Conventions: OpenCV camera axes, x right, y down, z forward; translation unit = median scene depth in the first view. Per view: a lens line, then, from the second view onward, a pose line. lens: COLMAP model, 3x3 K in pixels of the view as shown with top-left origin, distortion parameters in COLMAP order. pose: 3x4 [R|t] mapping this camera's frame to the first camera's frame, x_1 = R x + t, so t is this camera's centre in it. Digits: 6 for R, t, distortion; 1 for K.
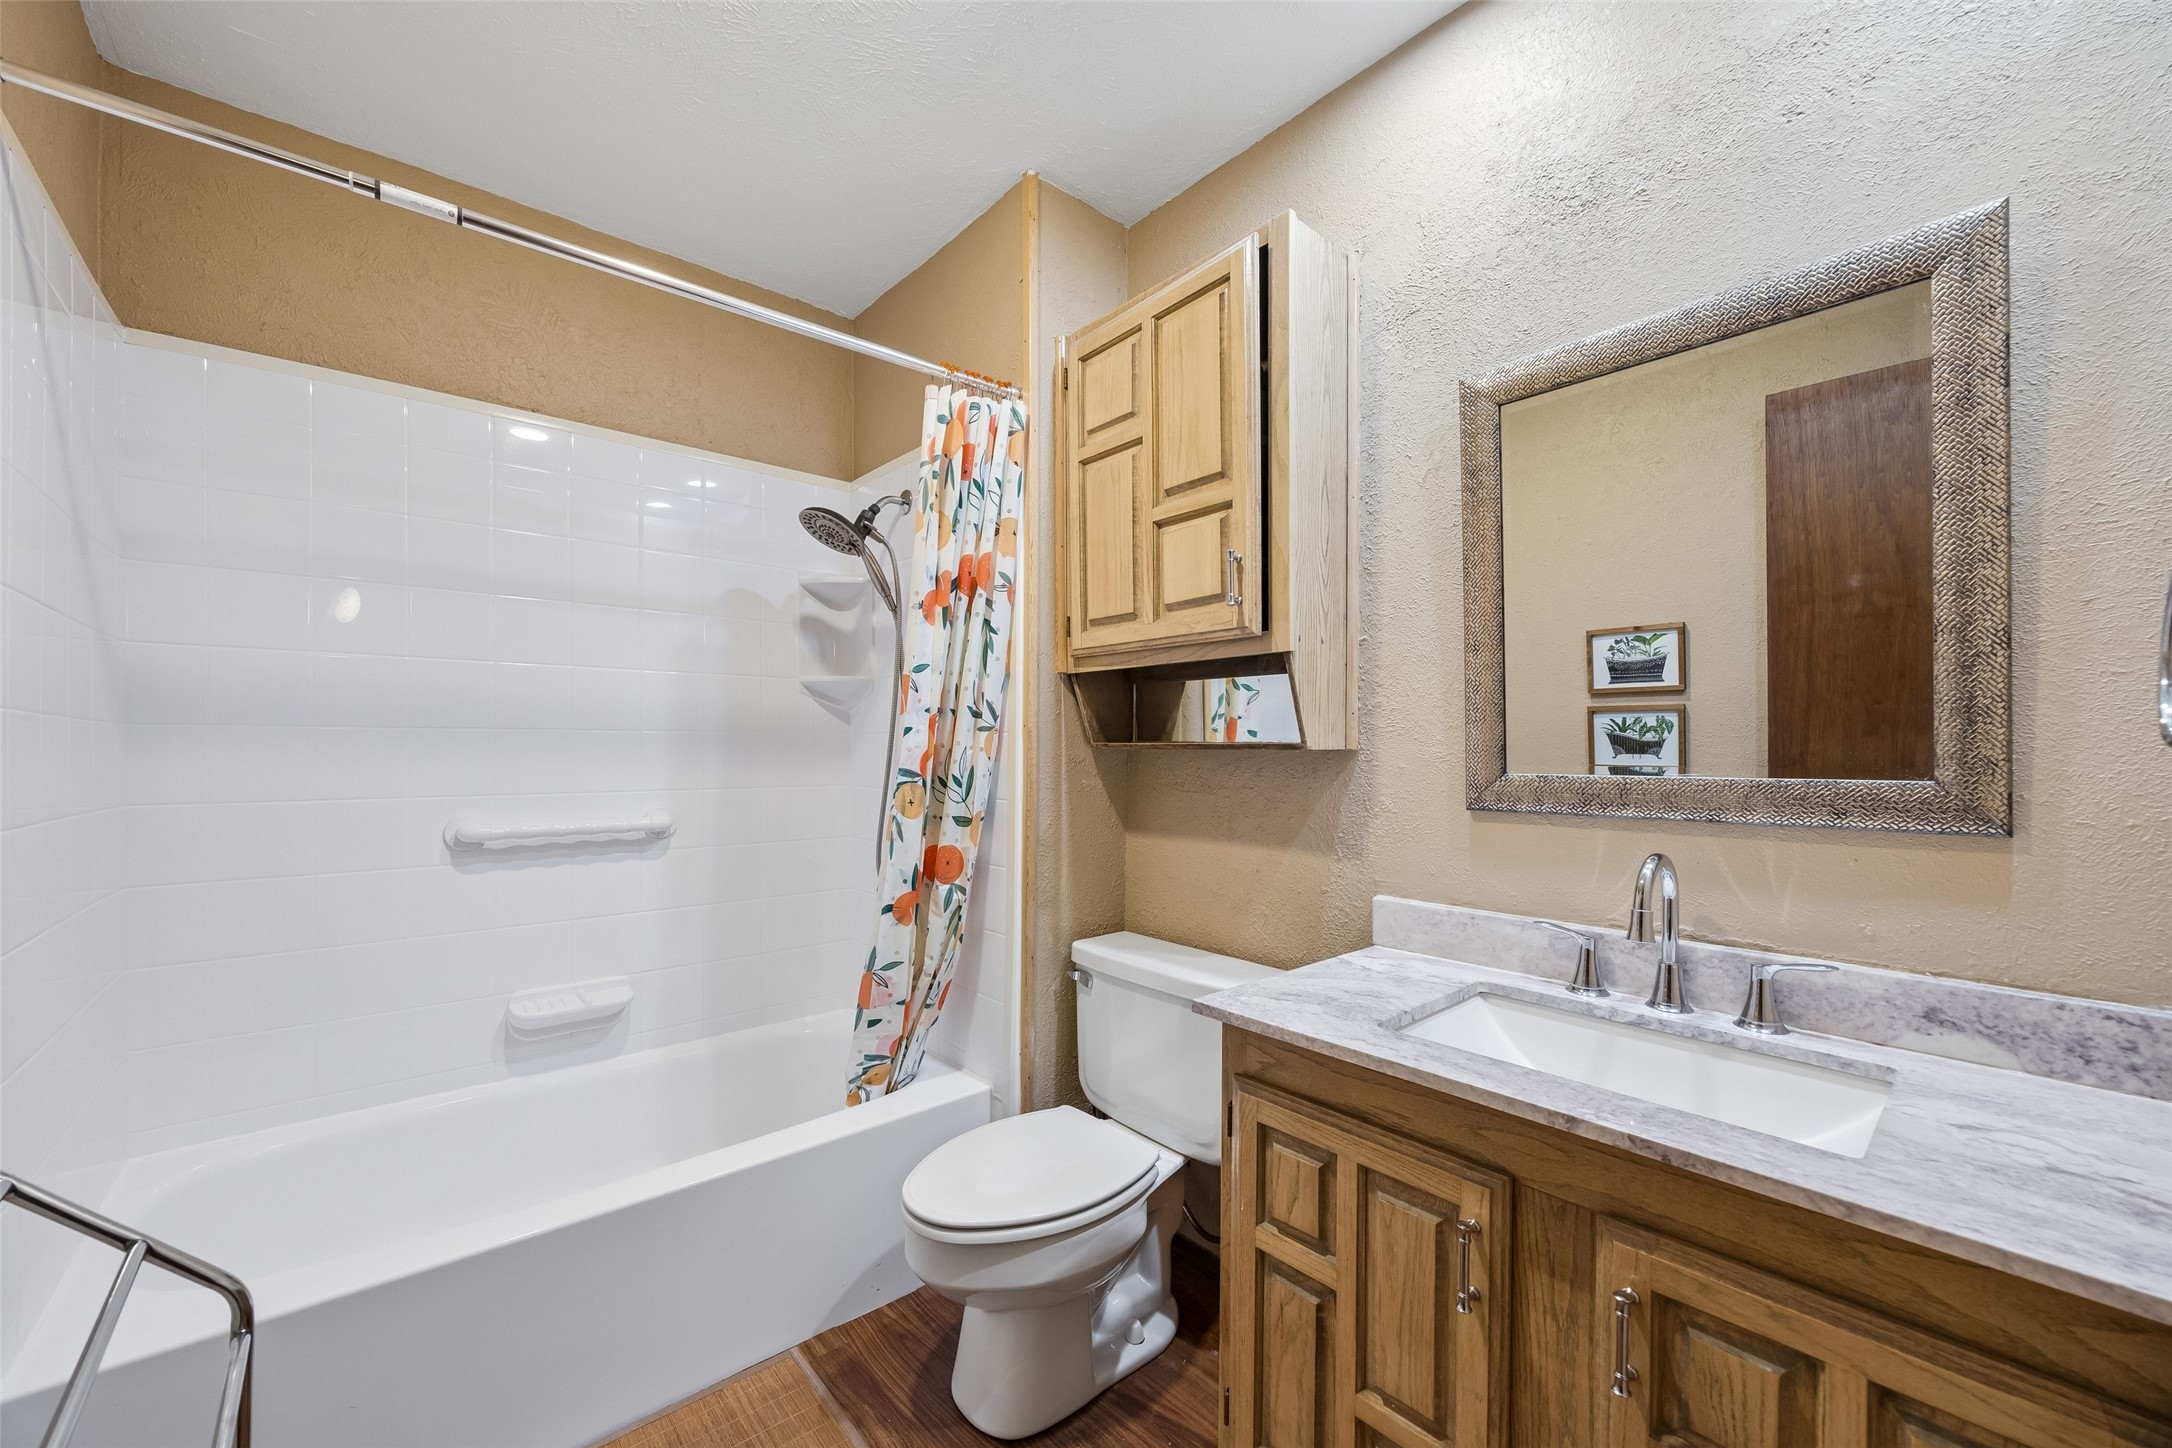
lens RADIAL K [[826.6, 0, 1077.8], [0, 826.6, 732.9], [0, 0, 1]] dist [-0.003083, -0.000130]
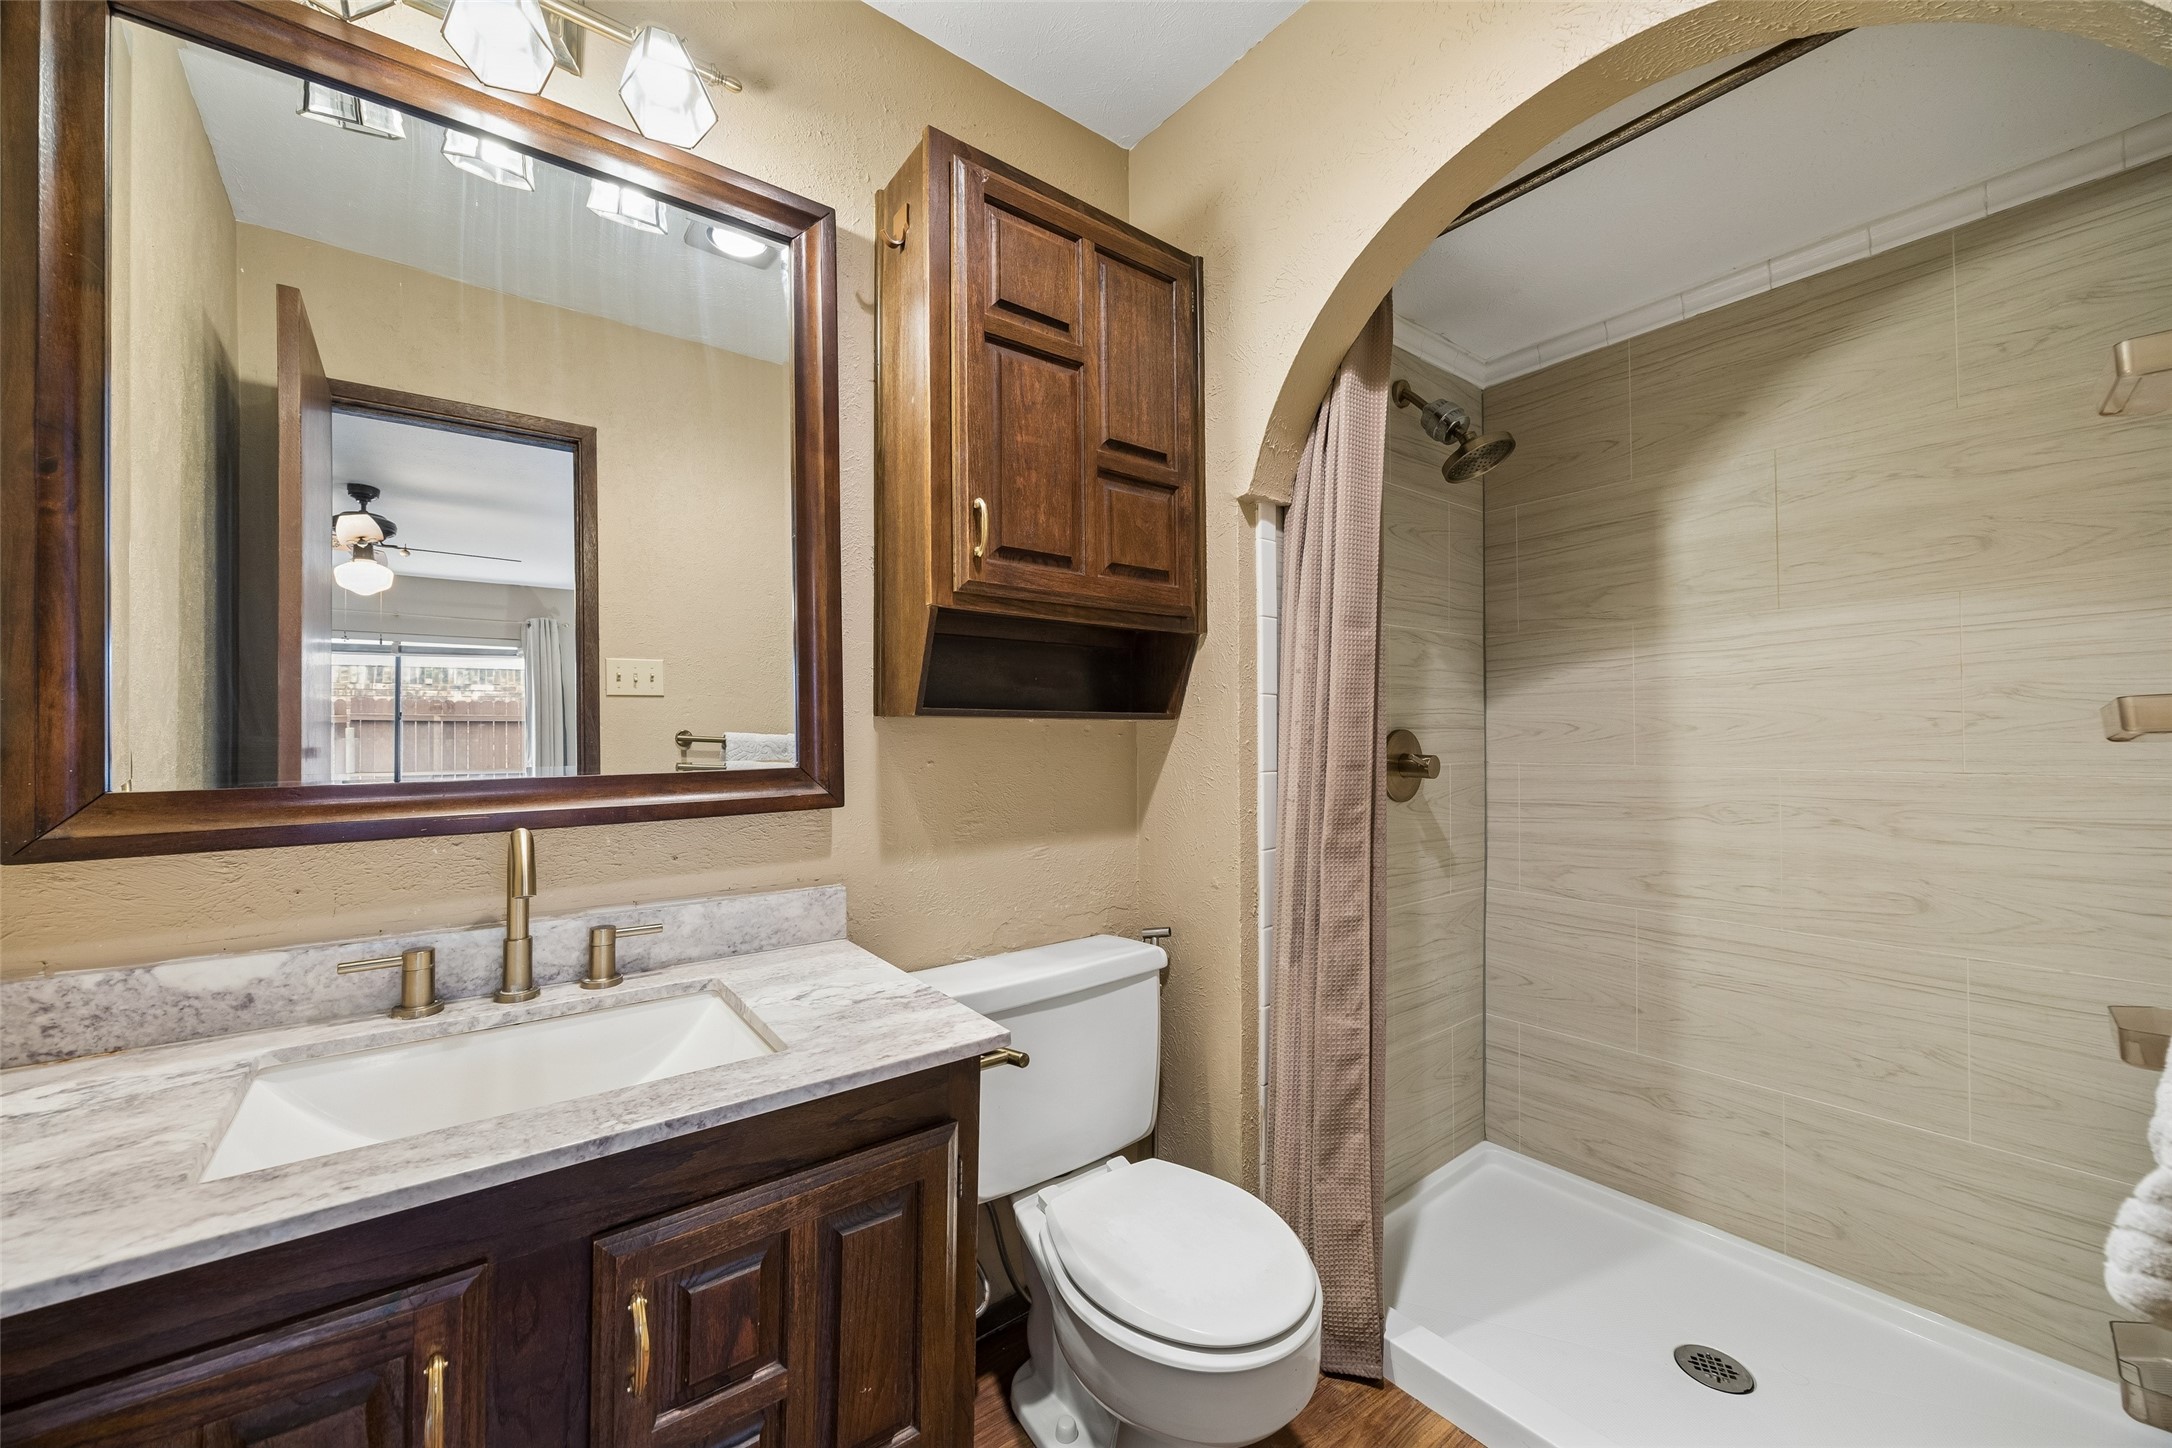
lens RADIAL K [[826.6, 0, 1077.8], [0, 826.6, 732.9], [0, 0, 1]] dist [-0.003083, -0.000130]
pose [[0.067406, -0.017297, 0.997576, -0.234359], [-0.025191, 0.999501, 0.019033, 0.003910], [-0.997408, -0.026412, 0.066937, 0.440364]]
